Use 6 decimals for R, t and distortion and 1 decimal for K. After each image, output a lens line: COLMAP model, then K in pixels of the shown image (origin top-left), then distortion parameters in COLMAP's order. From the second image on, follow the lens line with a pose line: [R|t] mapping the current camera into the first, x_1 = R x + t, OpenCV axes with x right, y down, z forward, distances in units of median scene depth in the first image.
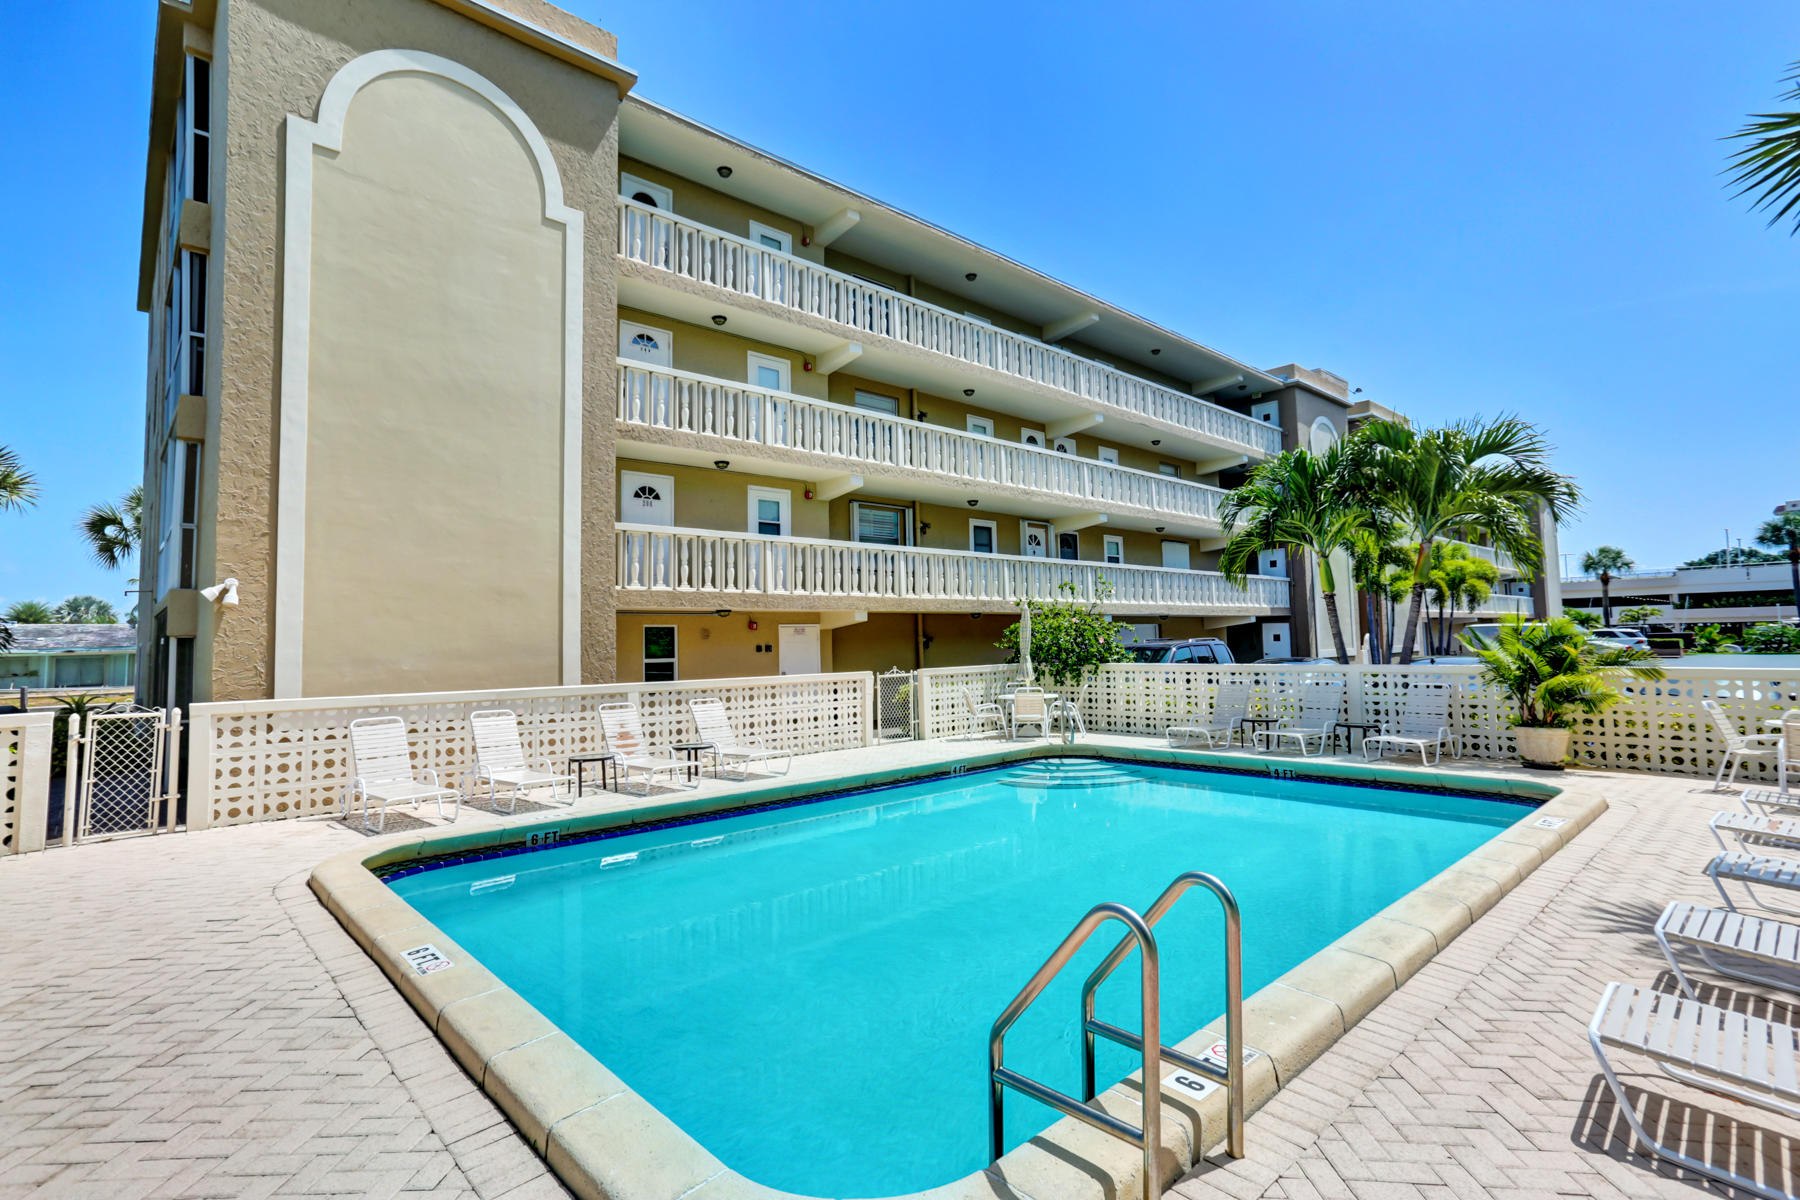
lens RADIAL K [[867.9, 0, 910.9], [0, 867.9, 593.2], [0, 0, 1]] dist [0.001527, 0.001717]
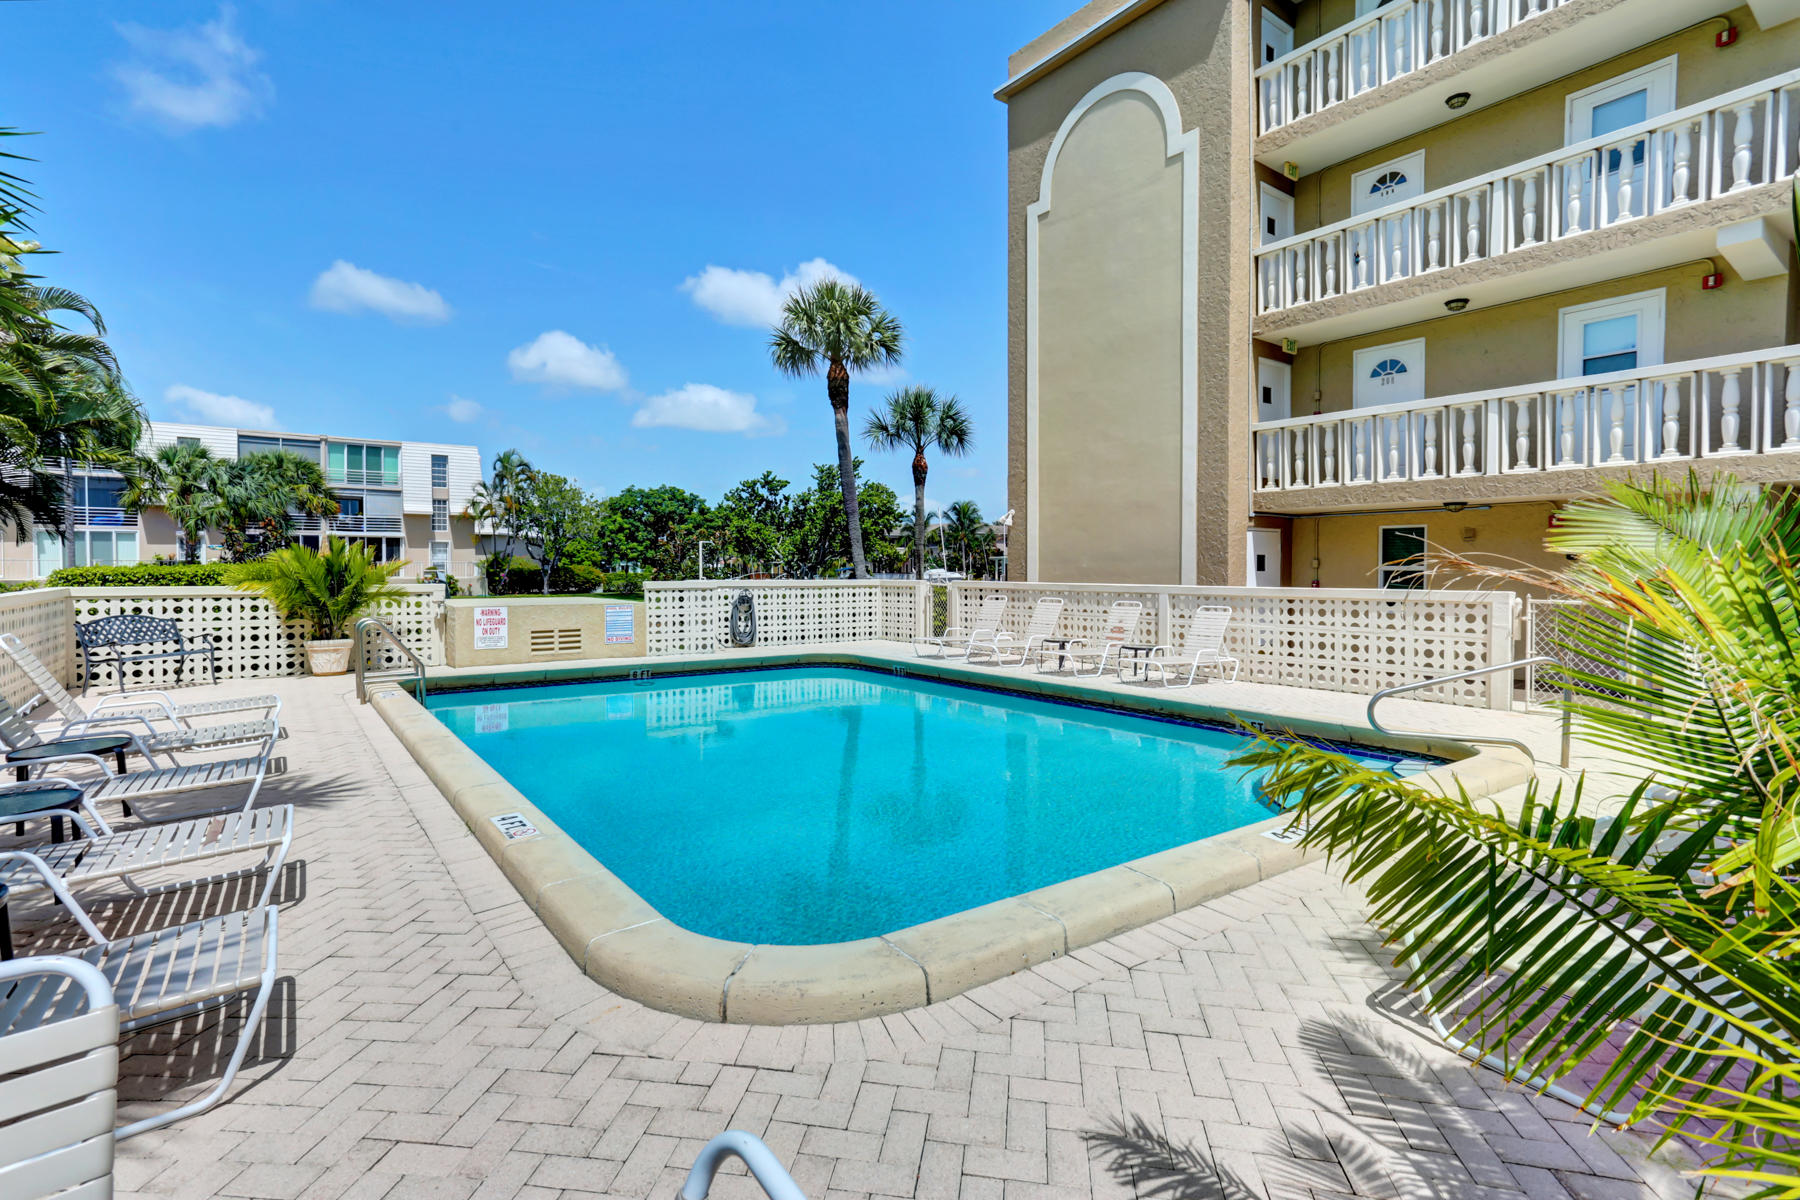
lens RADIAL K [[867.9, 0, 917.8], [0, 867.9, 598.4], [0, 0, 1]] dist [0.001527, 0.001717]
pose [[-0.082824, 0.063005, -0.994571, 0.581490], [0.075259, 0.995545, 0.056800, 0.025612], [0.993718, -0.070146, -0.087196, 0.596737]]
